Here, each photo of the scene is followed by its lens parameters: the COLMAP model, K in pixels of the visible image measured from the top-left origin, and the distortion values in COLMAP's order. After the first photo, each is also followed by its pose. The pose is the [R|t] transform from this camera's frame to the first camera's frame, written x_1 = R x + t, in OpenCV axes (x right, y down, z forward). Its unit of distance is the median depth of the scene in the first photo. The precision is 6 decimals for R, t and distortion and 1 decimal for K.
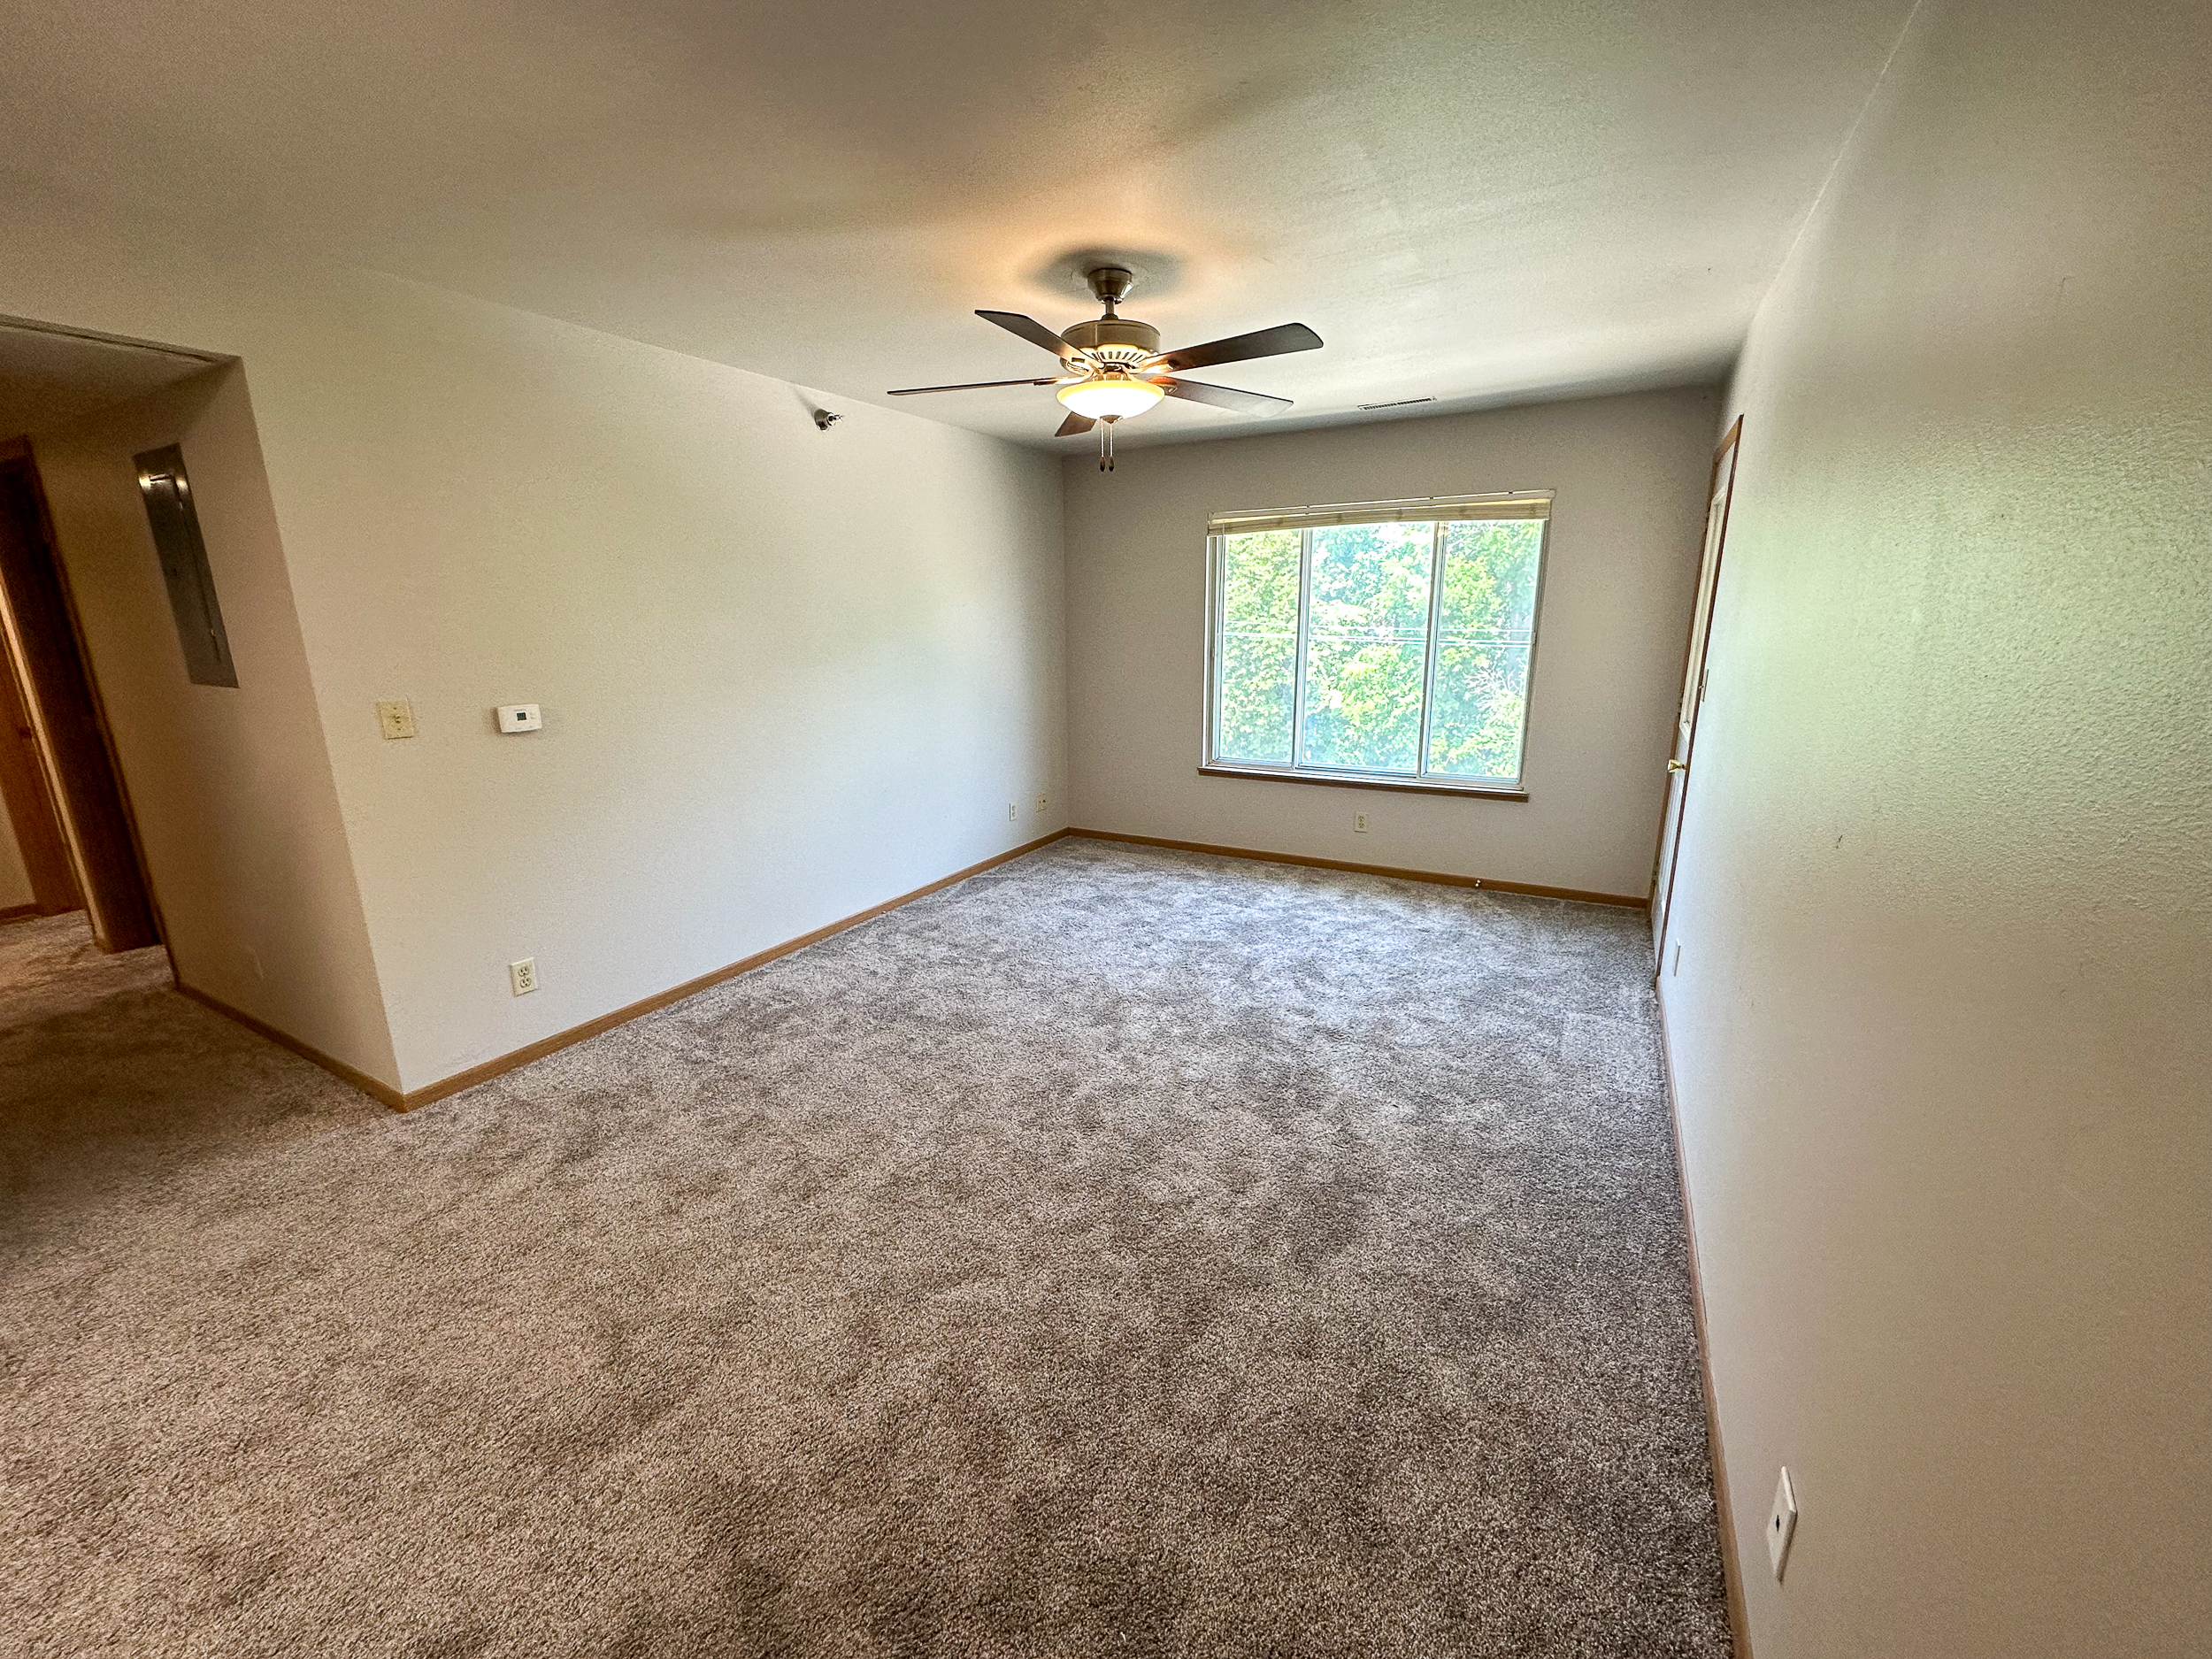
lens RADIAL K [[895.6, 0, 1105.7], [0, 895.6, 814.5], [0, 0, 1]] dist [0.000917, 0.000451]
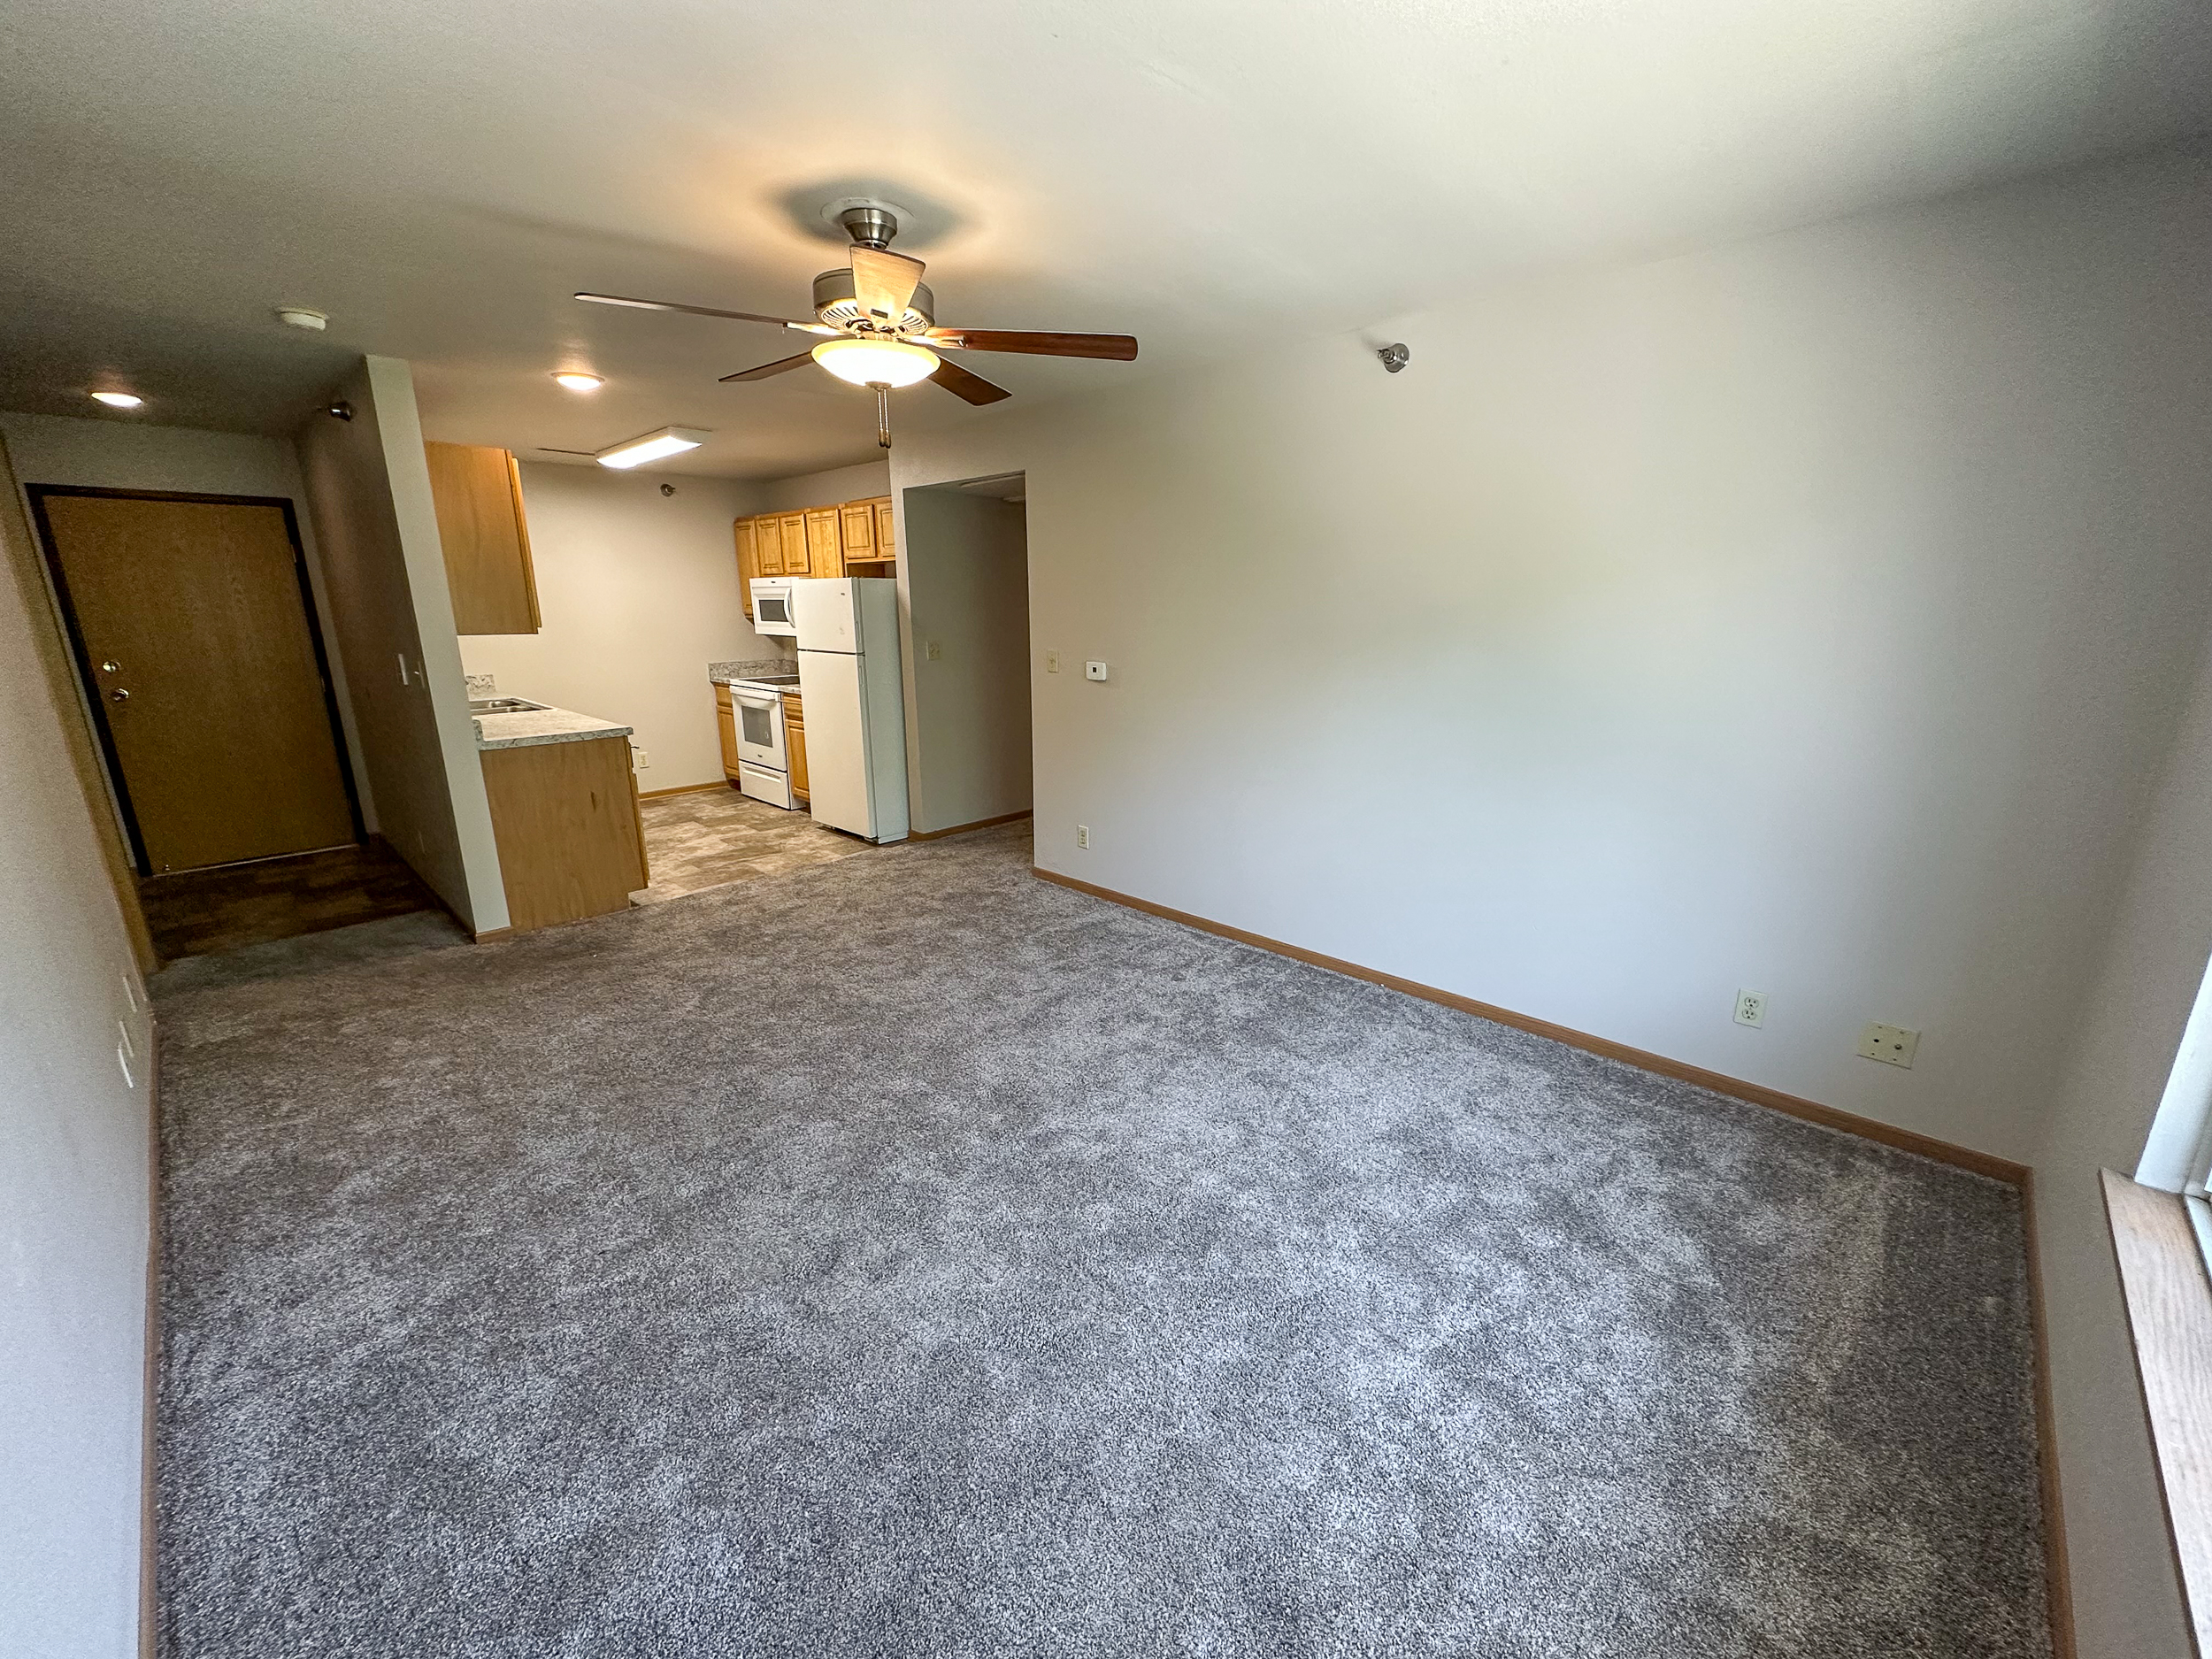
lens RADIAL K [[879.2, 0, 1100.9], [0, 879.2, 828.1], [0, 0, 1]] dist [-0.000885, 0.000153]
pose [[-0.260879, 0.257799, -0.930313, 0.751946], [-0.203765, 0.927267, 0.314096, -0.317527], [0.943622, 0.271506, -0.189374, 1.315851]]
